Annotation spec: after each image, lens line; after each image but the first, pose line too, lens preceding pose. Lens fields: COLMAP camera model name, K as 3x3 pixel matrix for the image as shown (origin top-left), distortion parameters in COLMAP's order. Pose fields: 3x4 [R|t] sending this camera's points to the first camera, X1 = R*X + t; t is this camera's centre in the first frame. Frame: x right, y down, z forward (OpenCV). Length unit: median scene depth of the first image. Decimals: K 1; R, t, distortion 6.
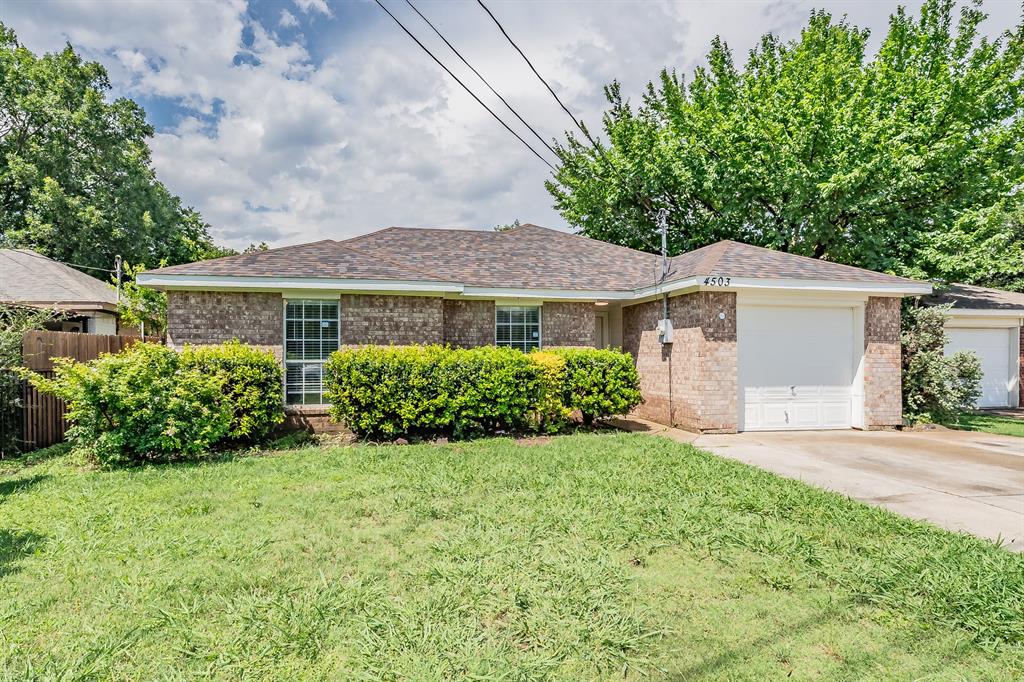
lens RADIAL K [[394.6, 0, 498.1], [0, 394.6, 351.7], [0, 0, 1]] dist [-0.001758, 0.000132]
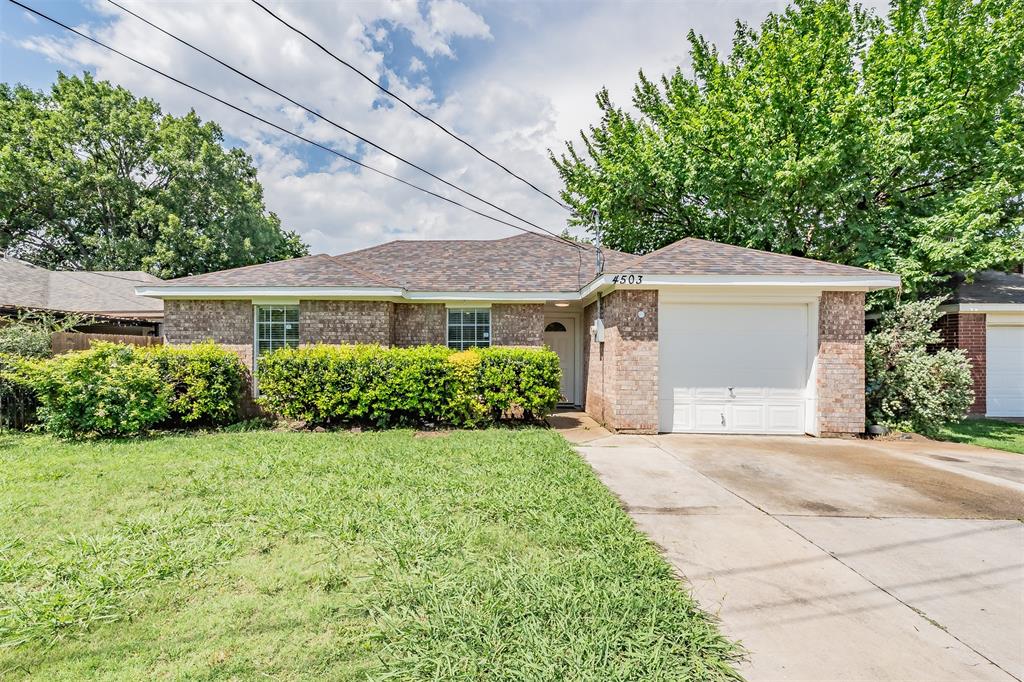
lens RADIAL K [[362.2, 0, 508.8], [0, 362.2, 351.8], [0, 0, 1]] dist [-0.001687, 0.000963]
pose [[0.986772, 0.003124, -0.162085, 0.361135], [-0.003380, 0.999993, -0.001307, 0.004196], [0.162079, 0.001838, 0.986776, 0.051943]]
